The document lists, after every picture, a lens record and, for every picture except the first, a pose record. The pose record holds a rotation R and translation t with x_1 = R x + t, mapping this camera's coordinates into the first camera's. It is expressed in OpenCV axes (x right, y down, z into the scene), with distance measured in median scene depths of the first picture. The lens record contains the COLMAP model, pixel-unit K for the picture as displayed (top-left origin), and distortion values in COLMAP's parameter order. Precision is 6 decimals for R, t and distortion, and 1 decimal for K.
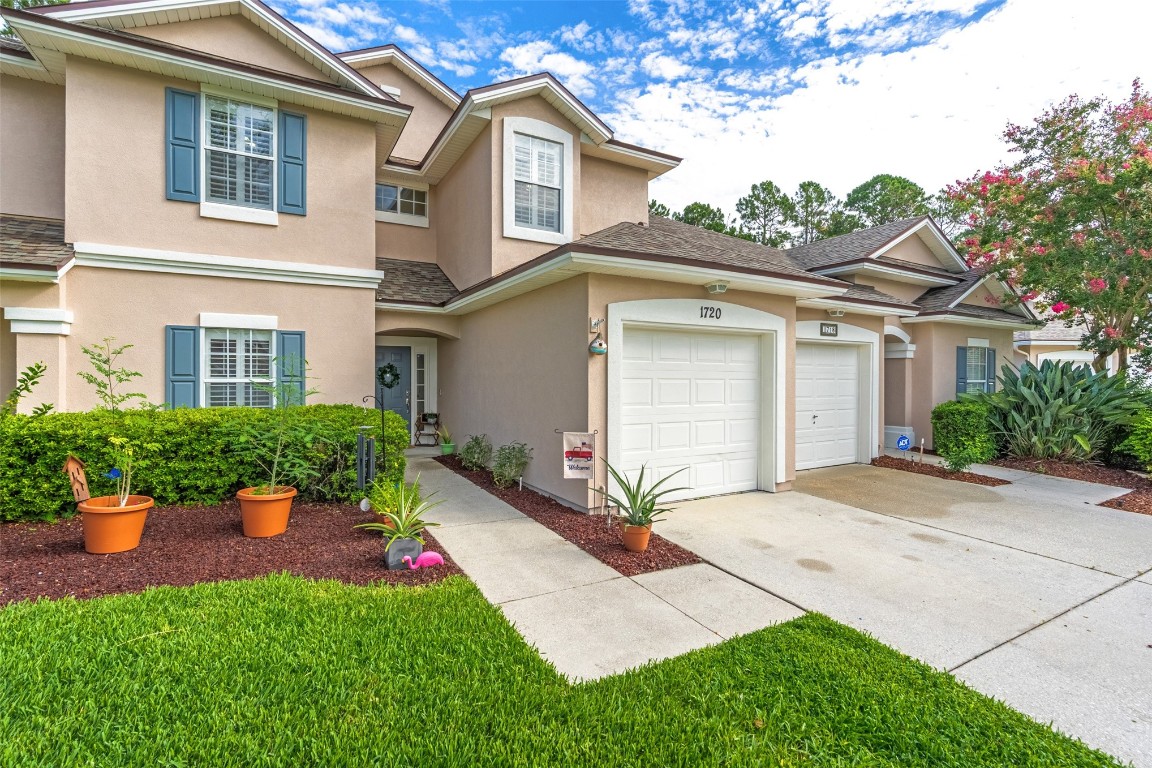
lens RADIAL K [[534.2, 0, 610.0], [0, 534.2, 384.3], [0, 0, 1]] dist [-0.002422, 0.000528]
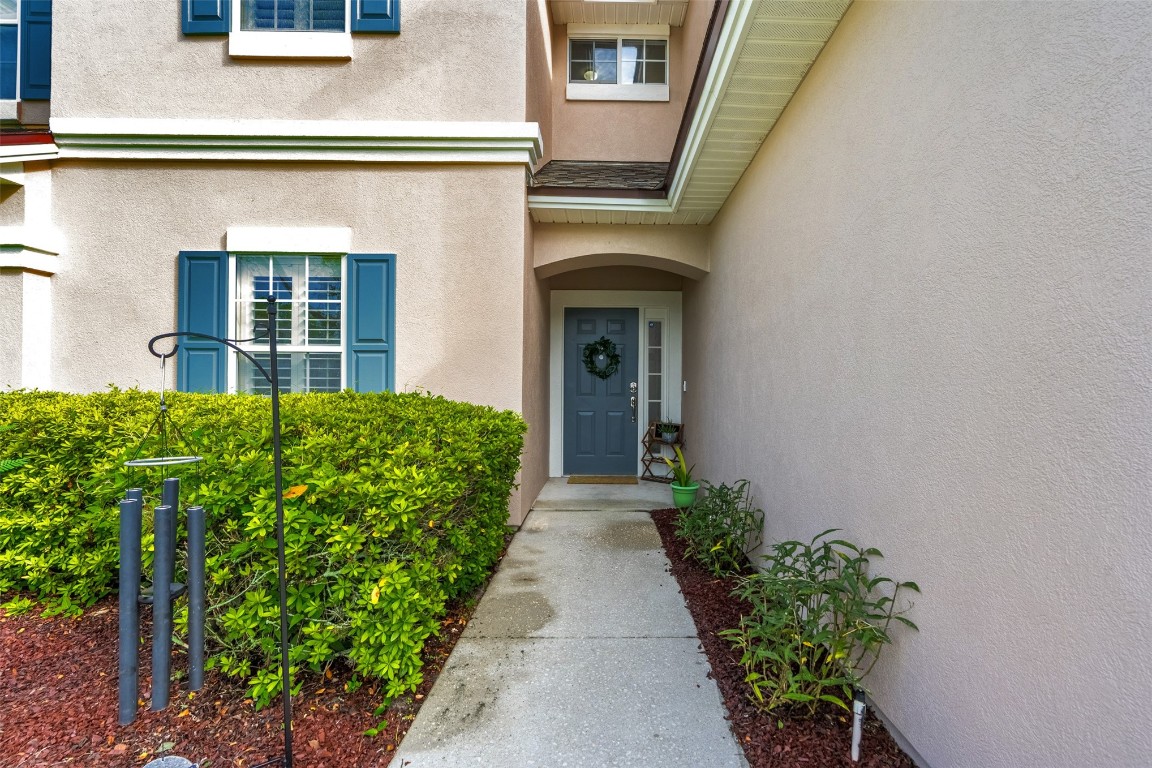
lens RADIAL K [[567.6, 0, 576.0], [0, 567.6, 384.0], [0, 0, 1]] dist [0.001208, 0.000082]
pose [[0.826865, -0.003683, -0.562388, -0.117634], [-0.008455, 0.999784, -0.018979, 0.036457], [0.562336, 0.020449, 0.826656, 0.659574]]
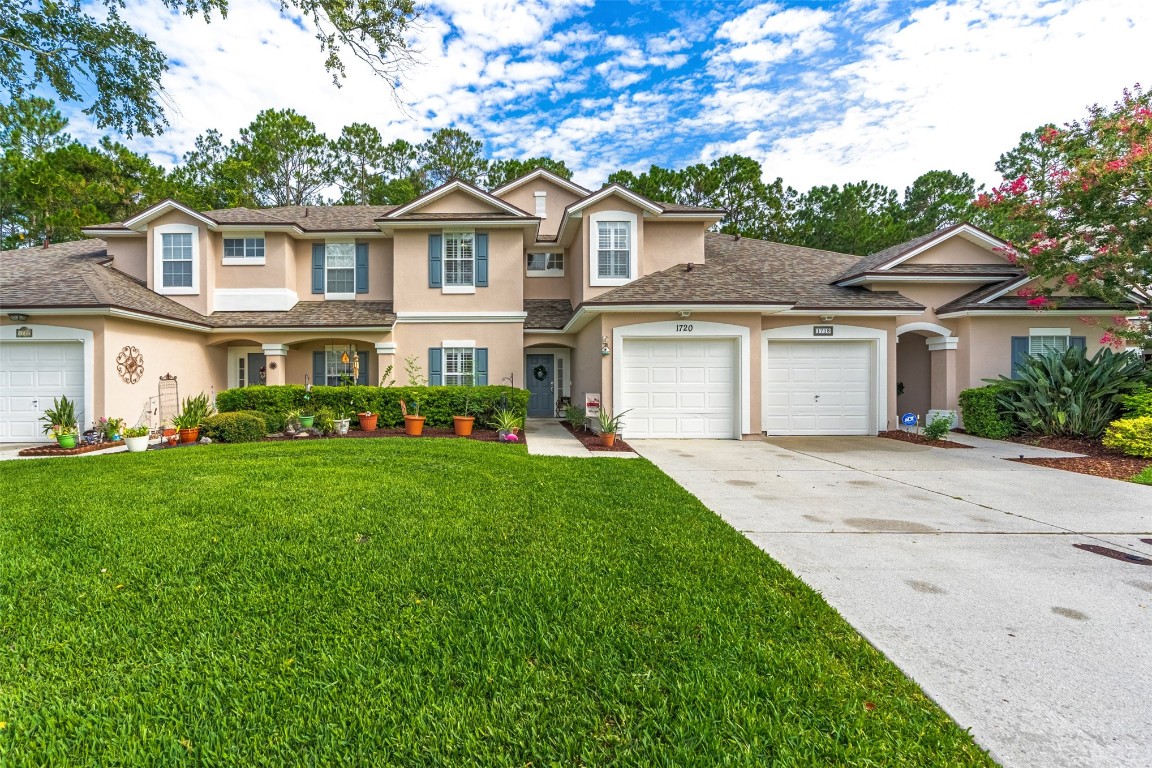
lens RADIAL K [[567.6, 0, 576.0], [0, 567.6, 384.0], [0, 0, 1]] dist [0.001208, 0.000082]
pose [[0.905795, -0.011180, -0.423569, 0.566794], [0.005318, 0.999873, -0.015020, 0.061729], [0.423683, 0.011352, 0.905739, -0.692541]]
